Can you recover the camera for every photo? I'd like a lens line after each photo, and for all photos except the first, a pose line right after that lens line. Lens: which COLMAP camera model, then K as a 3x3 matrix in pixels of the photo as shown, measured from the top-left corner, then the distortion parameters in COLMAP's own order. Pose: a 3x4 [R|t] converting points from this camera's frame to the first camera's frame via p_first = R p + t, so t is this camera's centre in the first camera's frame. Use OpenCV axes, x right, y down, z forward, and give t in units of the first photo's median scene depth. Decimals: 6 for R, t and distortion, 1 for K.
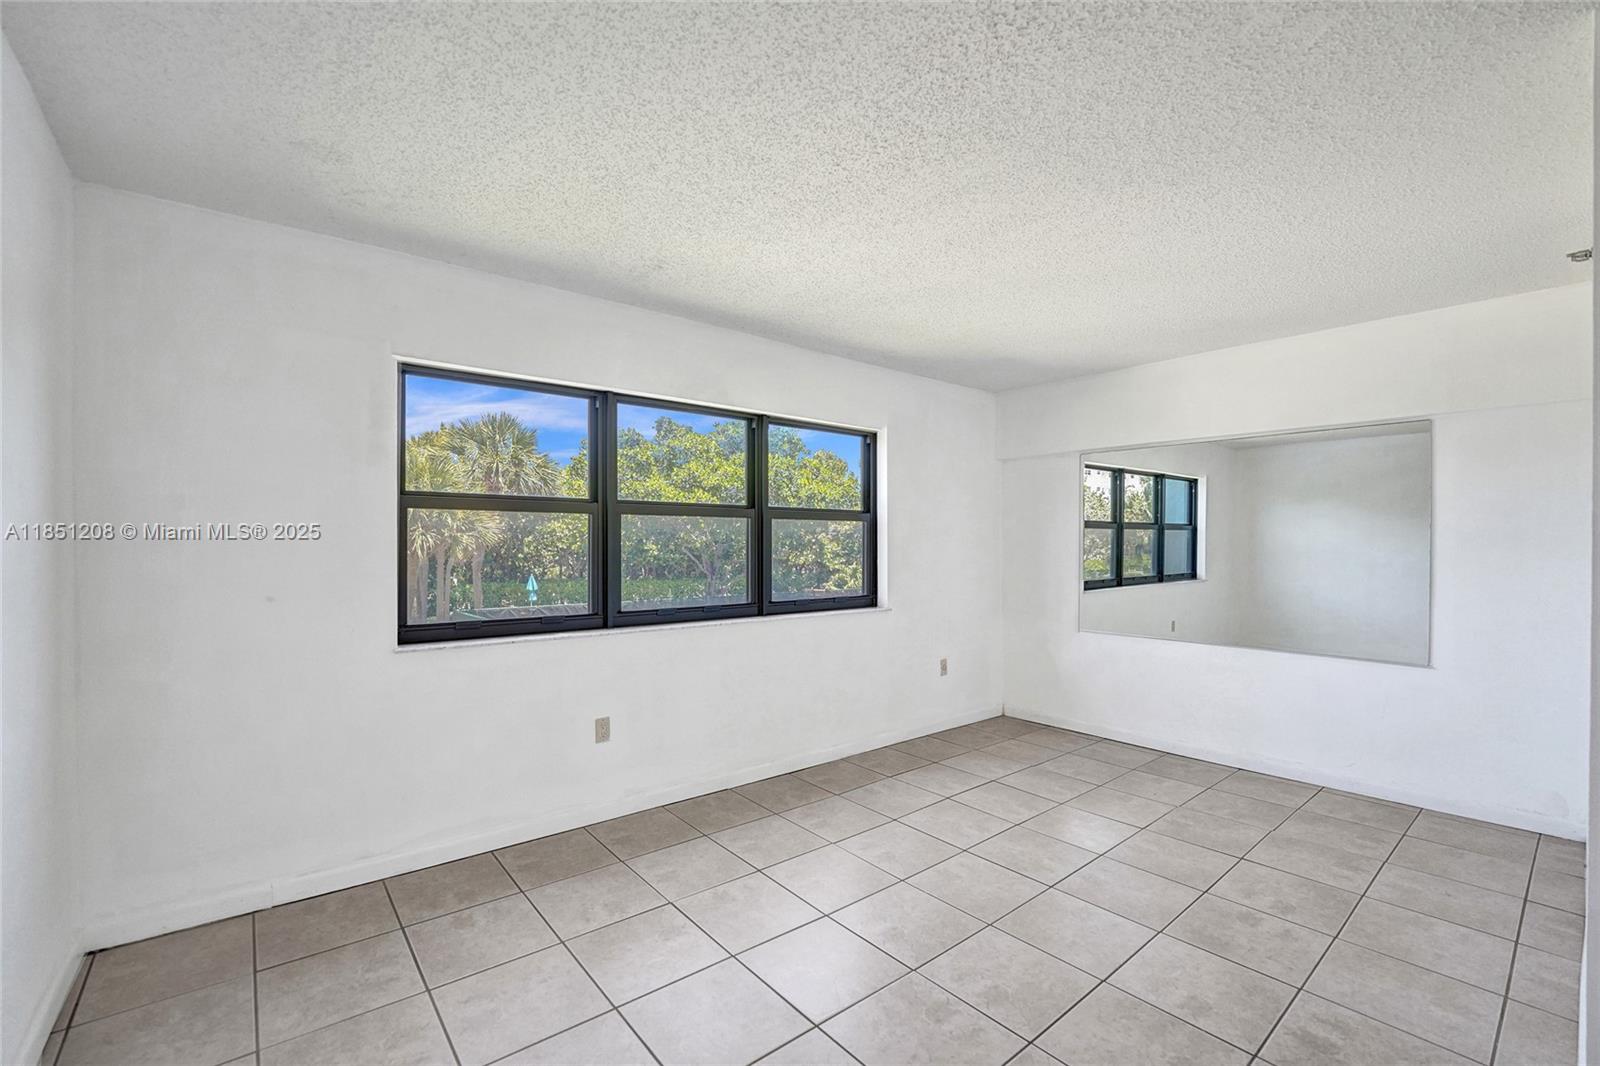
lens RADIAL K [[674.7, 0, 831.3], [0, 674.7, 532.9], [0, 0, 1]] dist [-0.008920, 0.000626]
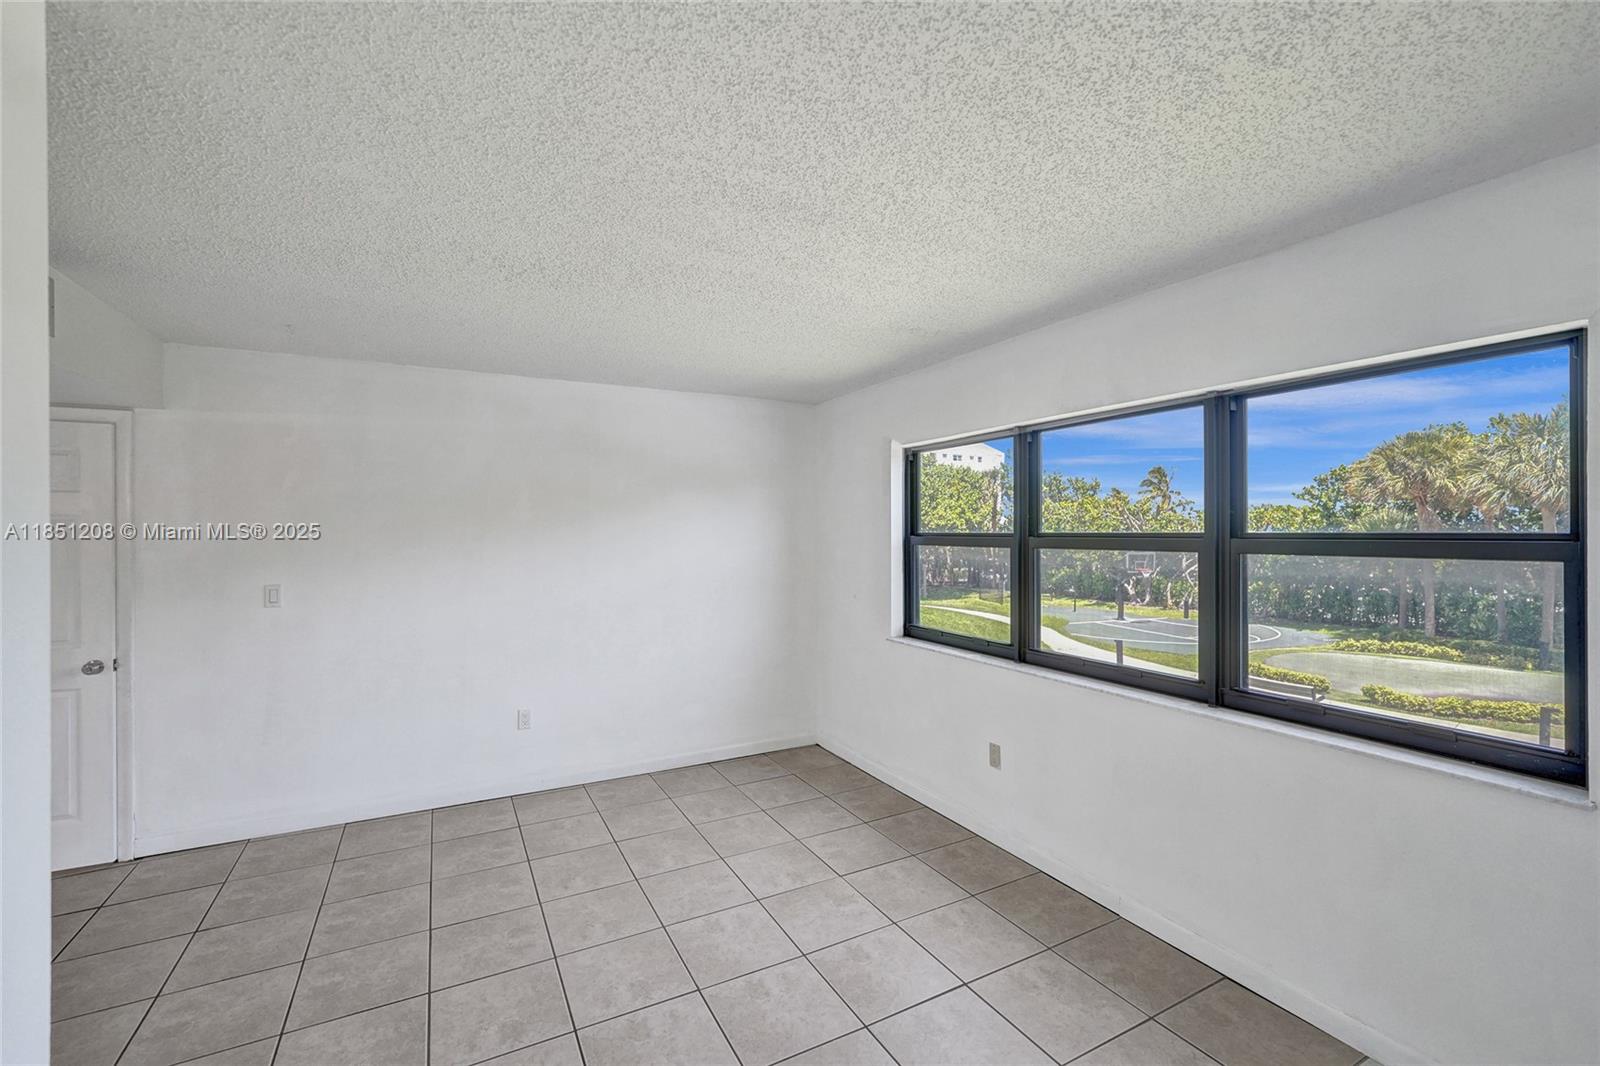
lens RADIAL K [[674.7, 0, 800.2], [0, 674.7, 537.2], [0, 0, 1]] dist [-0.008920, 0.000626]
pose [[-0.208902, -0.011254, -0.977872, 0.607516], [-0.010042, 0.999906, -0.009362, -0.026805], [0.977885, 0.007864, -0.208995, 0.749284]]
